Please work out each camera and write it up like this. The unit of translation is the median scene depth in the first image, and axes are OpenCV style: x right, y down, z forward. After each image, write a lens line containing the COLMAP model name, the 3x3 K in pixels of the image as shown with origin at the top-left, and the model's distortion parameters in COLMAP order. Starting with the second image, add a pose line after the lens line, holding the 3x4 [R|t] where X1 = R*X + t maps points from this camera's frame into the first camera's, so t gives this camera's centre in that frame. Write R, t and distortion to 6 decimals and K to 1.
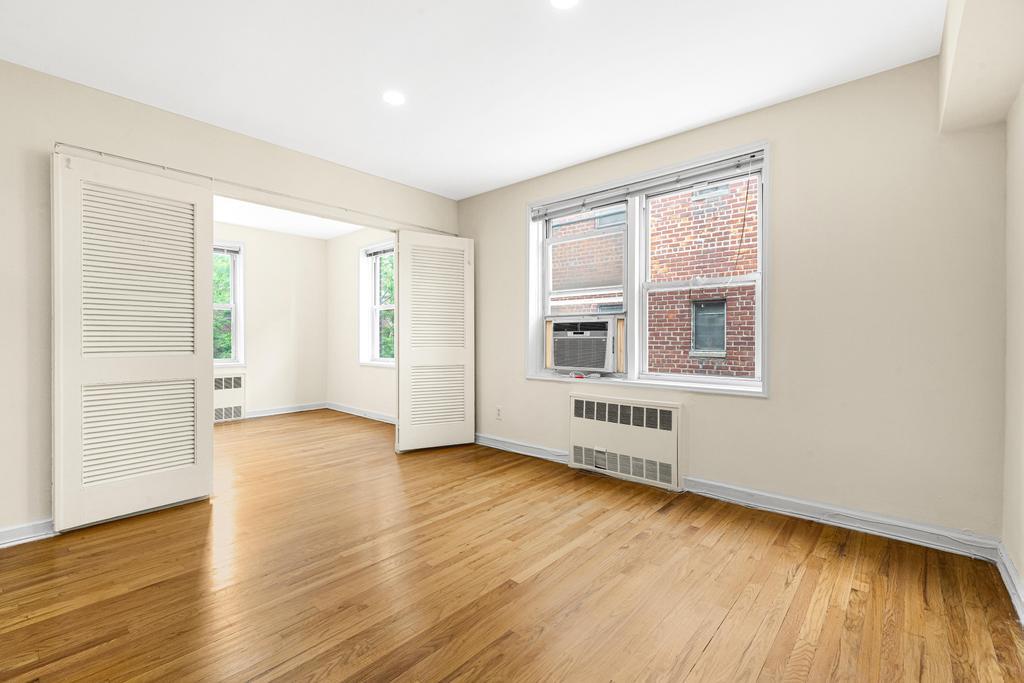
lens RADIAL K [[439.4, 0, 508.8], [0, 439.4, 338.2], [0, 0, 1]] dist [0.000379, -0.001182]
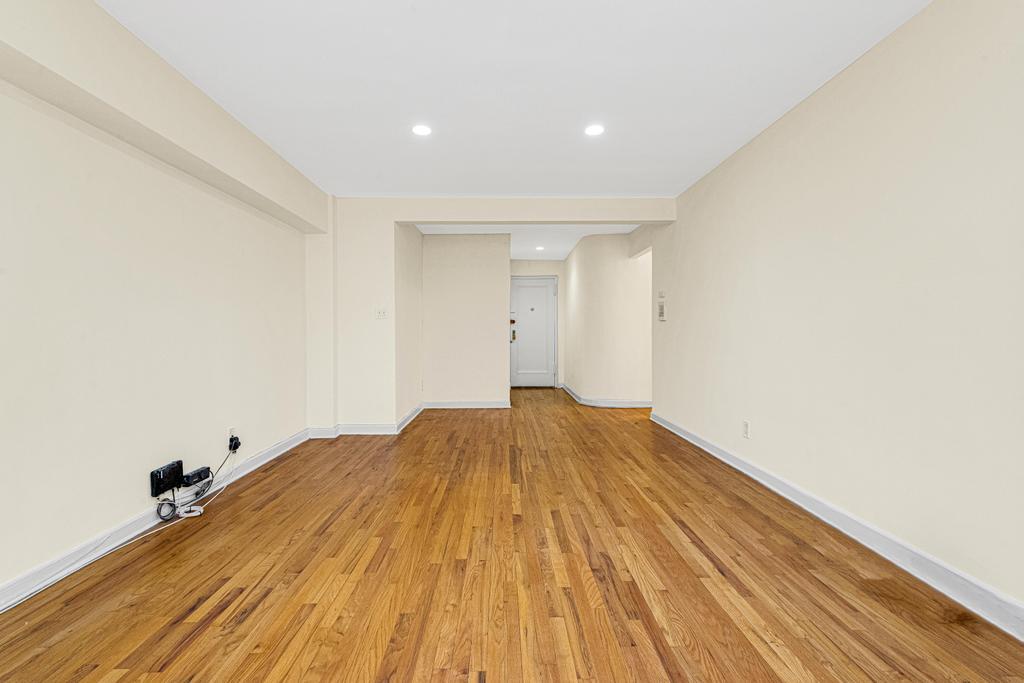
lens RADIAL K [[454.5, 0, 520.0], [0, 454.5, 340.3], [0, 0, 1]] dist [0.017527, -0.005859]
pose [[-0.721143, 0.014090, -0.692643, -0.043846], [0.002198, 0.999835, 0.018051, 0.001422], [0.692783, 0.011495, -0.721054, 0.612017]]
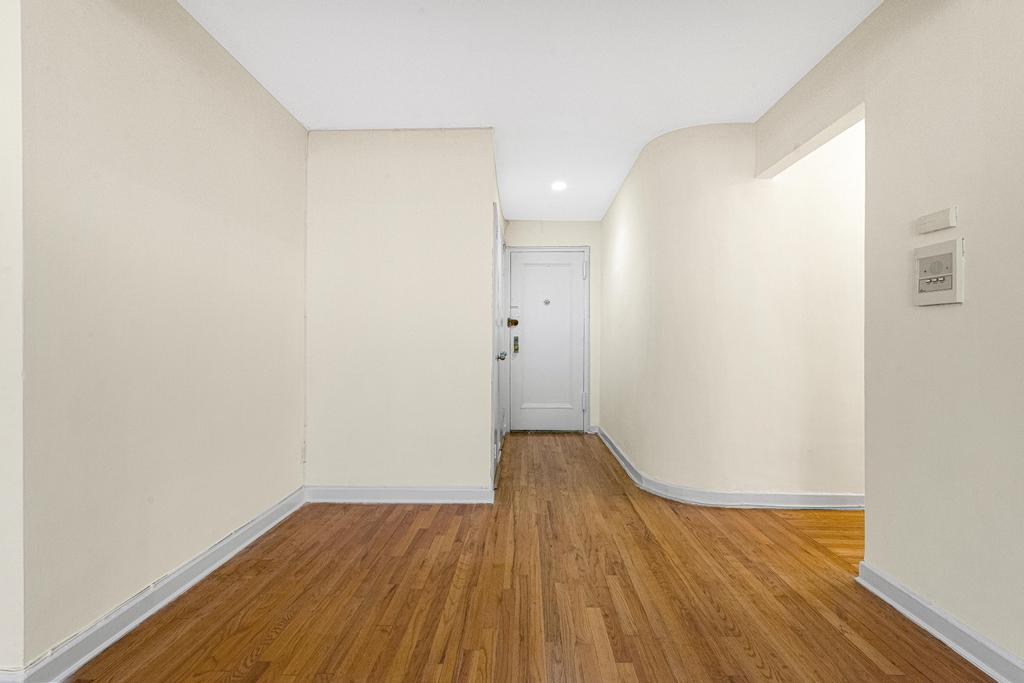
lens RADIAL K [[470.2, 0, 507.0], [0, 470.2, 341.6], [0, 0, 1]] dist [0.001577, -0.000475]
pose [[-0.770156, -0.002561, -0.637850, -0.722511], [-0.004065, 0.999991, 0.000893, 0.005102], [0.637842, 0.003281, -0.770160, -0.020157]]
